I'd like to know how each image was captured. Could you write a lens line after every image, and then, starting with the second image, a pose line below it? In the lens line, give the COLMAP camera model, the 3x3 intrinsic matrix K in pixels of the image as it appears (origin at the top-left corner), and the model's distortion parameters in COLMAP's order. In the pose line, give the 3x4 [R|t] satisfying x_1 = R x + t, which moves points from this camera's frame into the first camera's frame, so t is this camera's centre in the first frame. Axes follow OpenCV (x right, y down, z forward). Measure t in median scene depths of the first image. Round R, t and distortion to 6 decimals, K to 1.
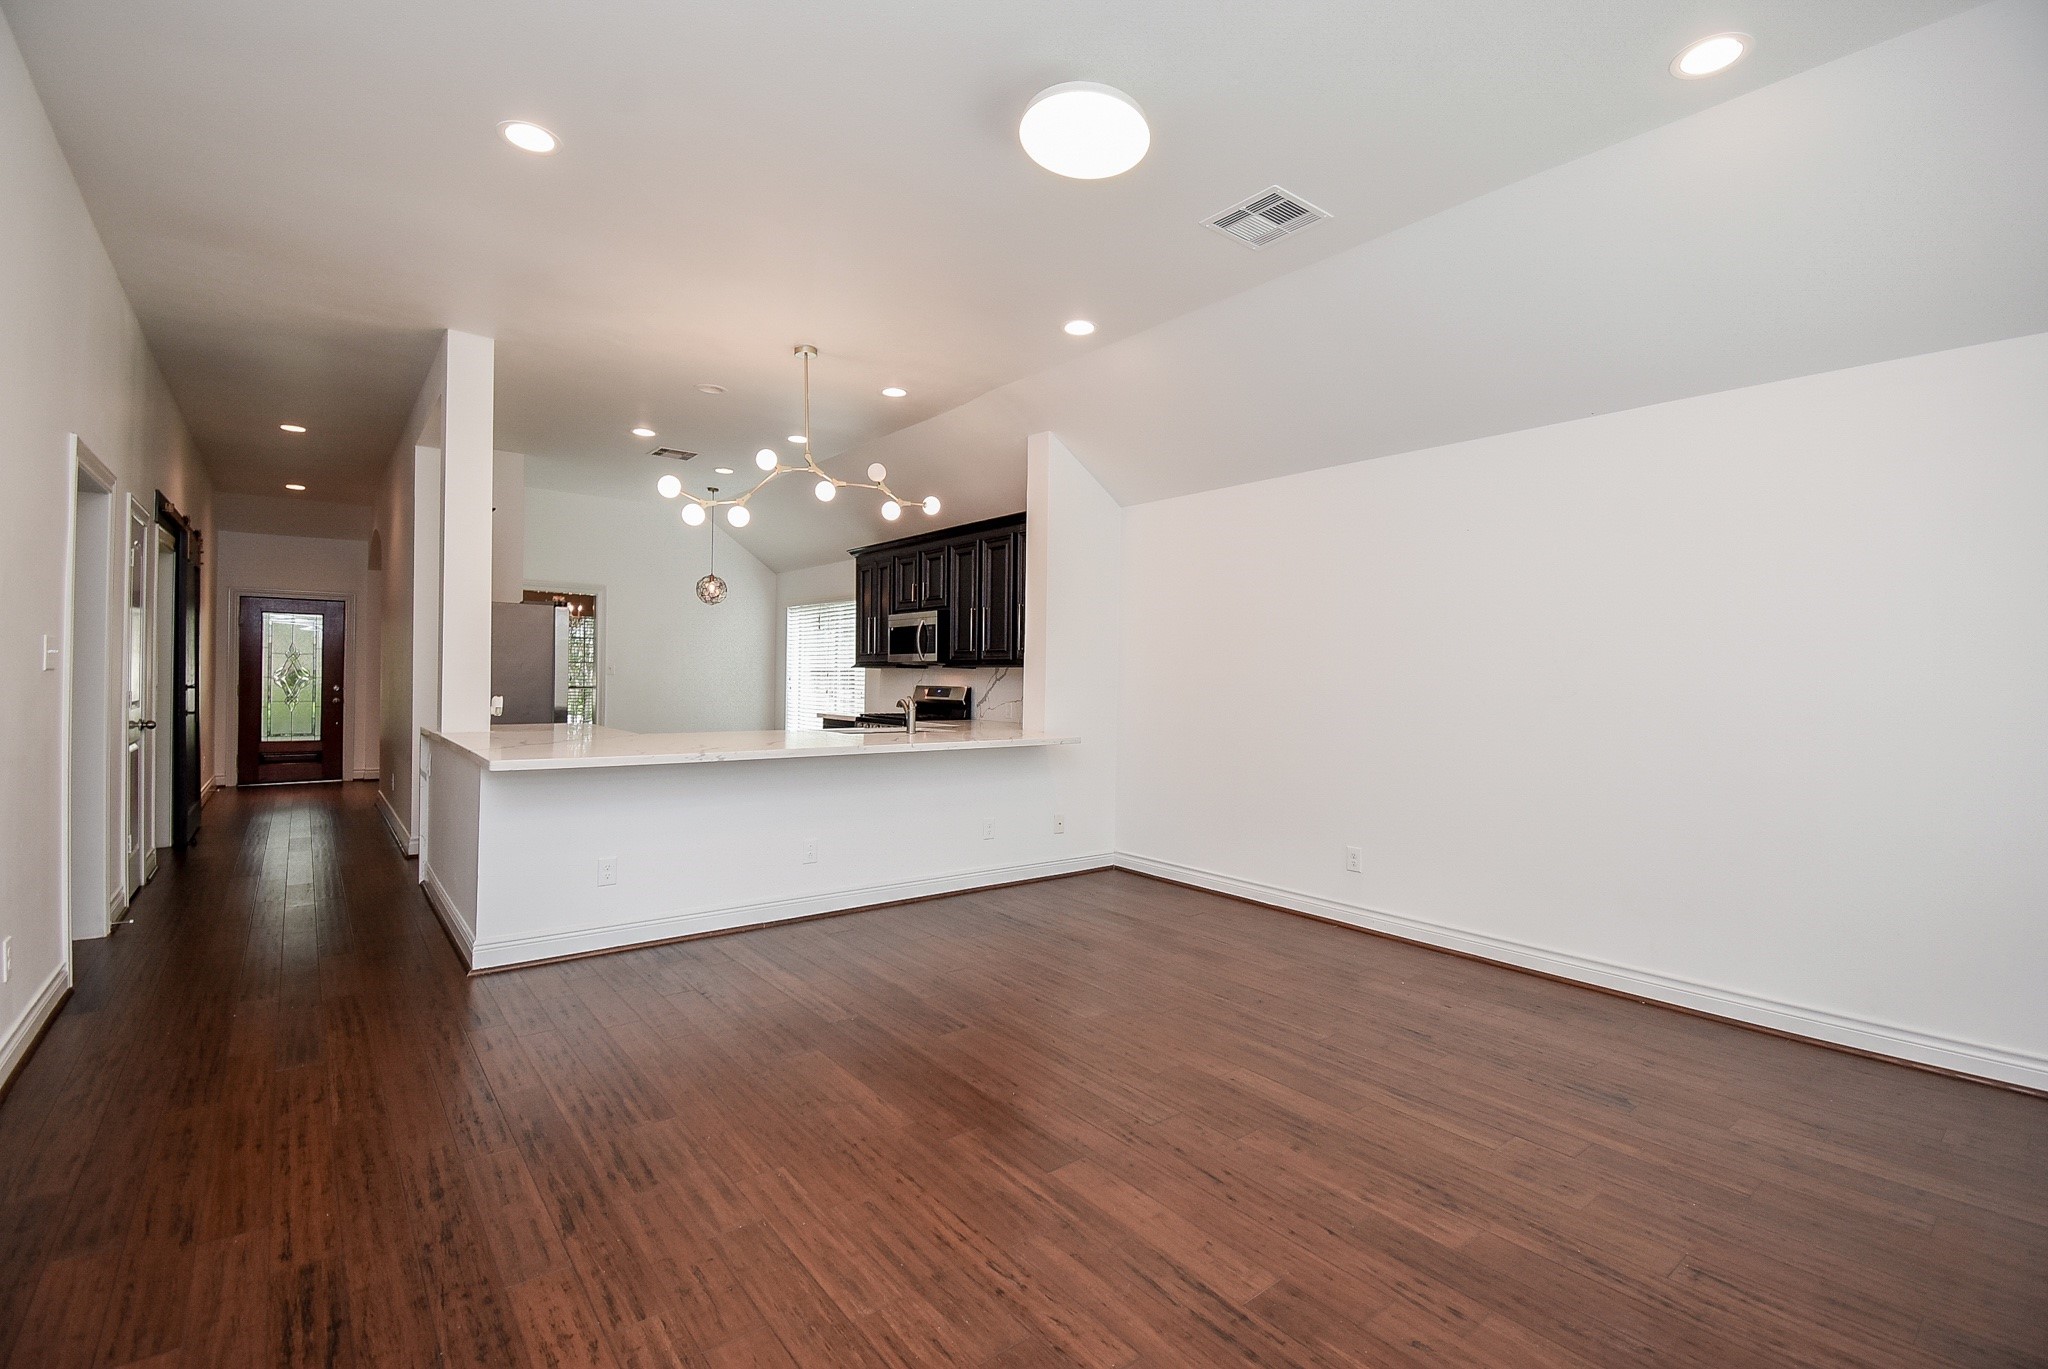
lens RADIAL K [[902.3, 0, 1020.8], [0, 902.3, 677.5], [0, 0, 1]] dist [0.016225, -0.024327]
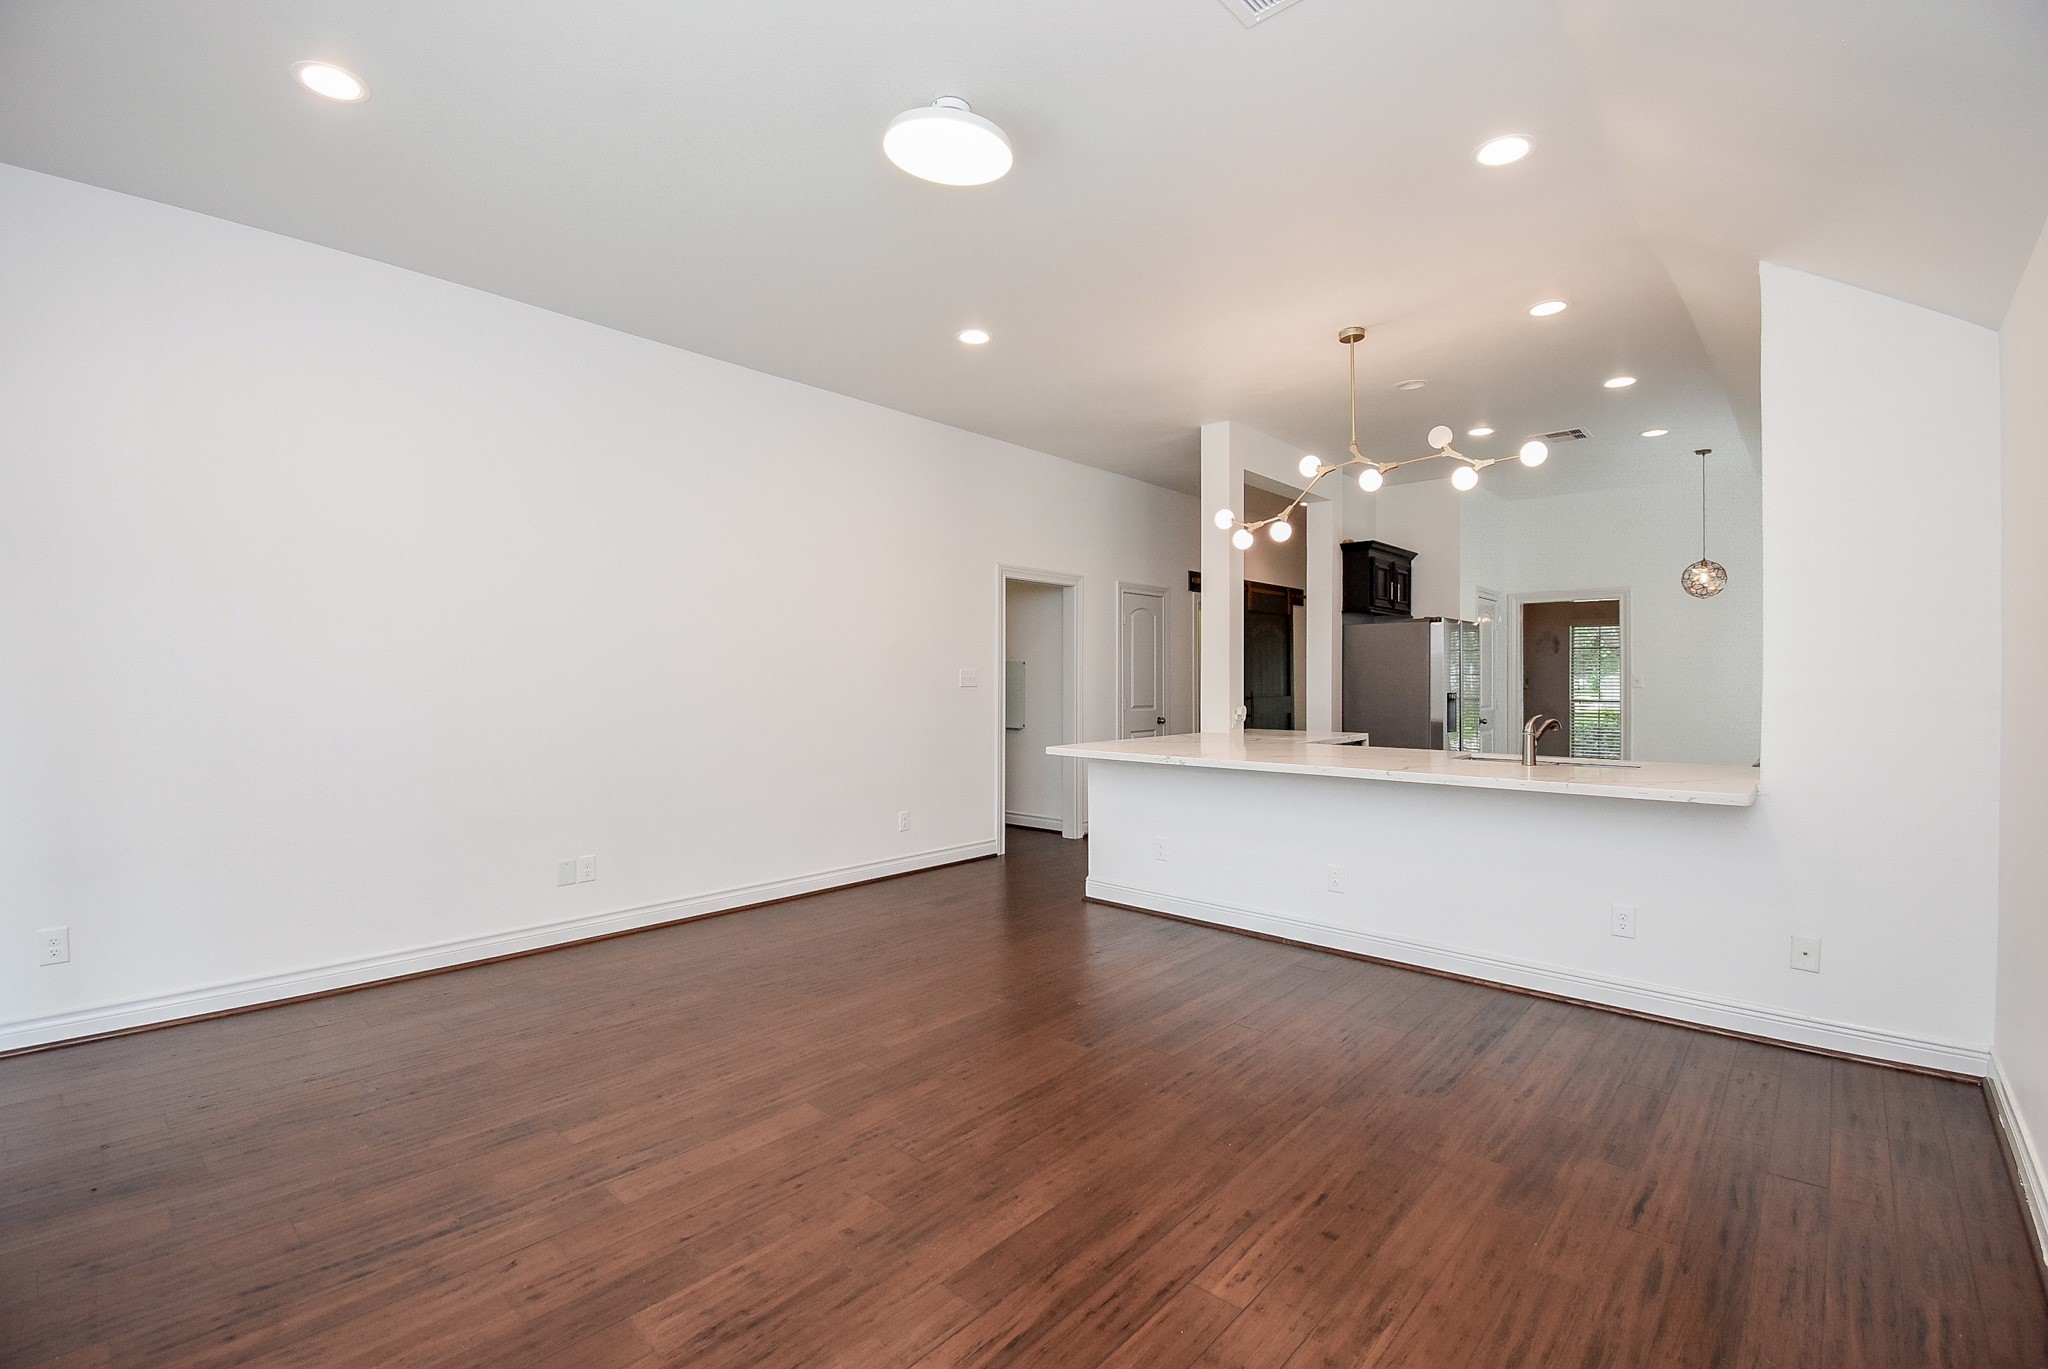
lens RADIAL K [[902.3, 0, 1020.8], [0, 902.3, 677.5], [0, 0, 1]] dist [0.016225, -0.024327]
pose [[0.164454, -0.015996, -0.986255, 0.405842], [-0.001312, 0.999864, -0.016436, 0.002386], [0.986384, 0.003997, 0.164410, 0.347786]]
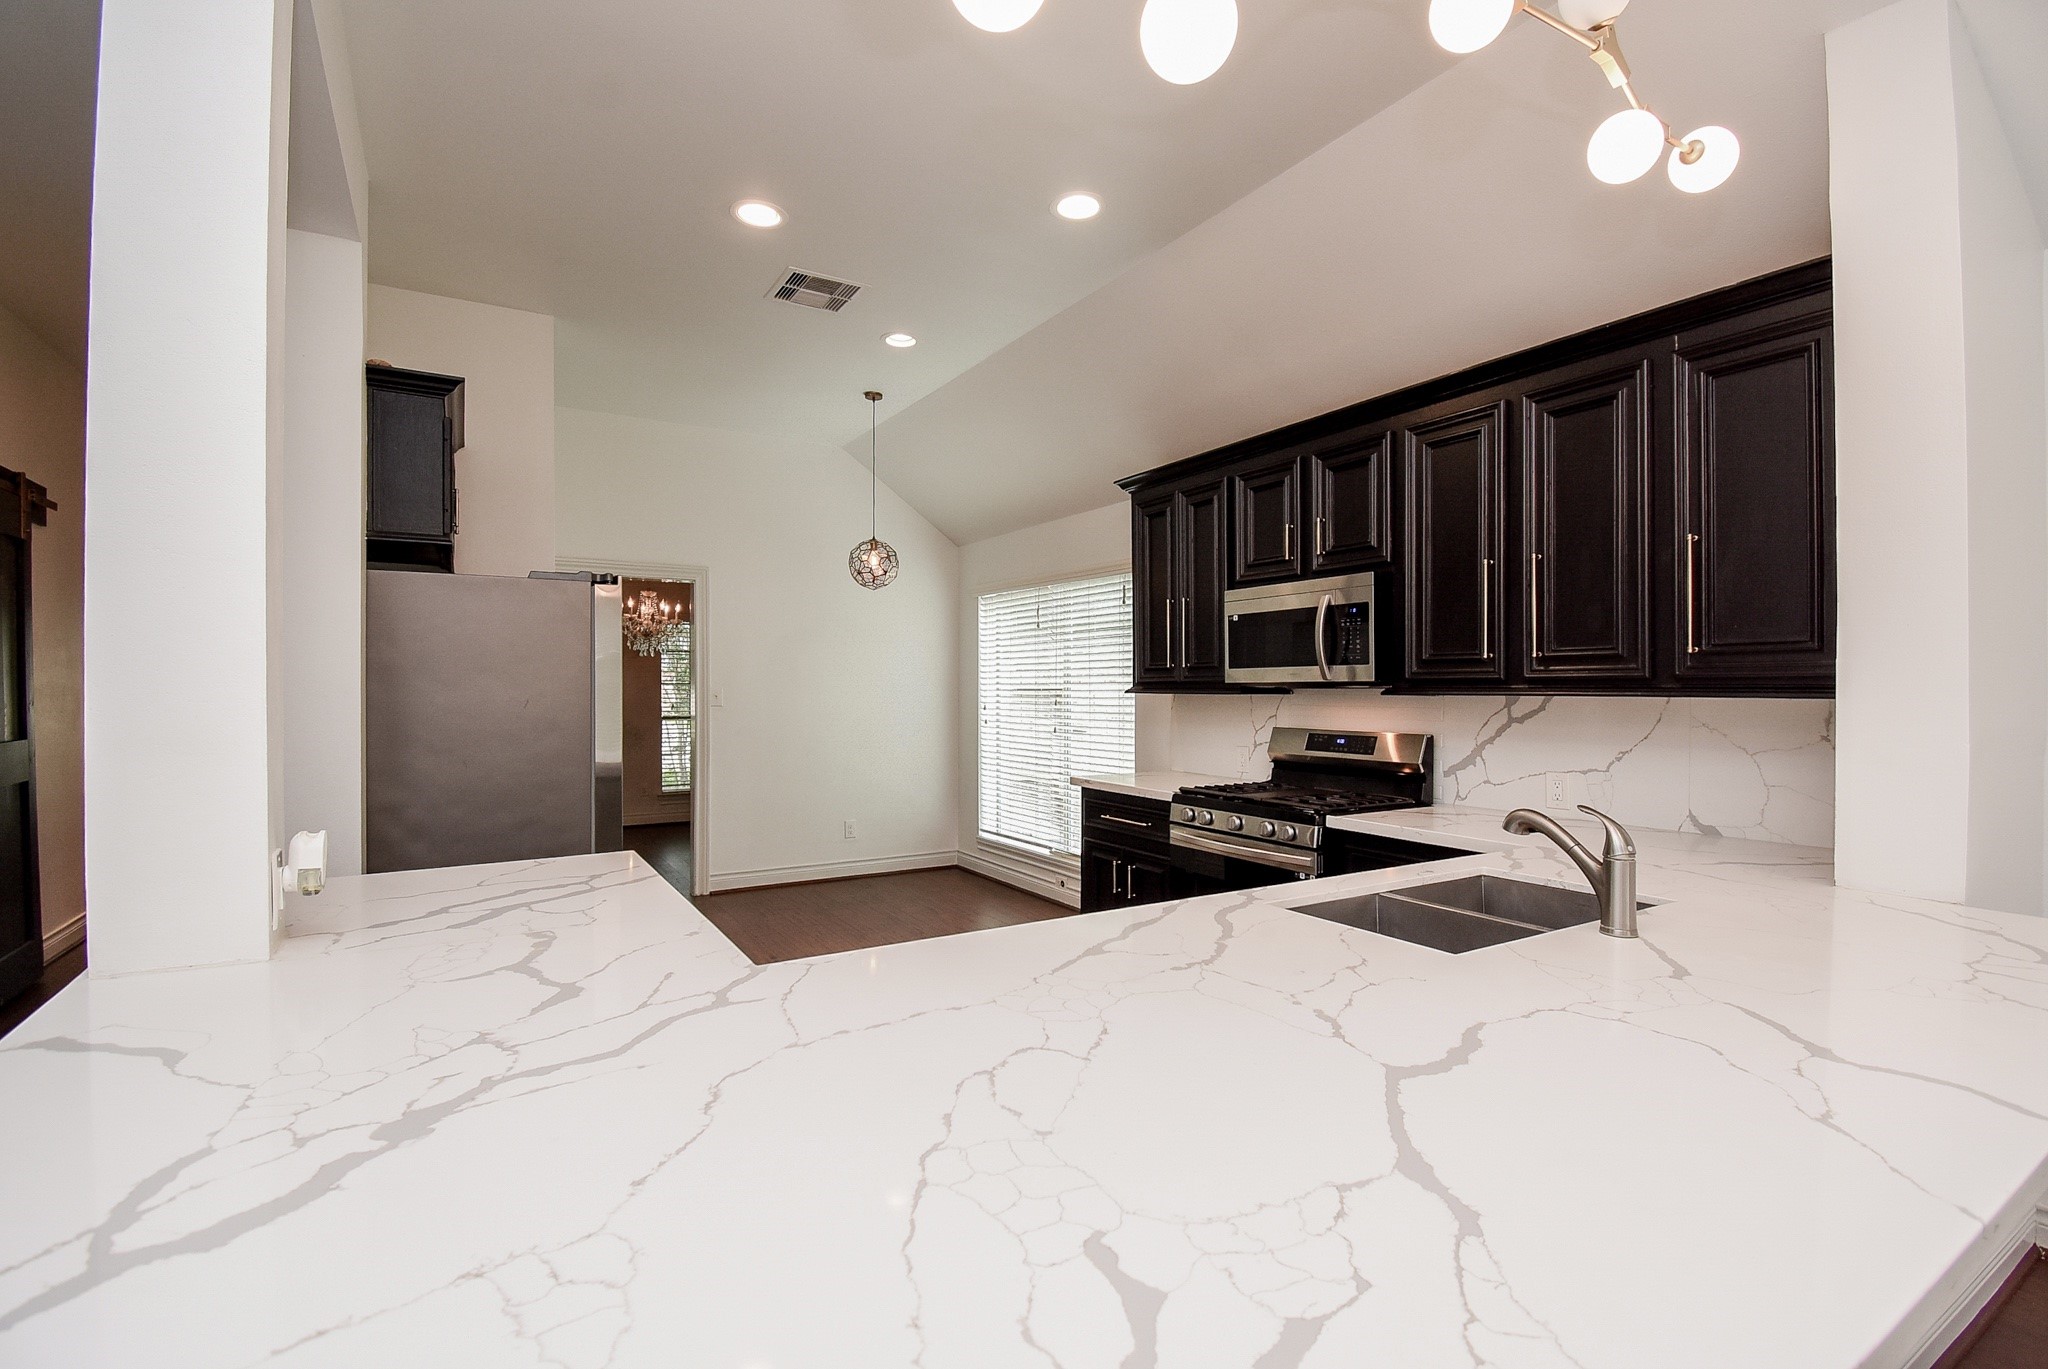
lens RADIAL K [[902.3, 0, 1020.8], [0, 902.3, 677.5], [0, 0, 1]] dist [0.016225, -0.024327]
pose [[0.992207, -0.014299, -0.123778, -0.210427], [0.012782, 0.999833, -0.013041, -0.016042], [0.123944, 0.011357, 0.992224, 0.512961]]
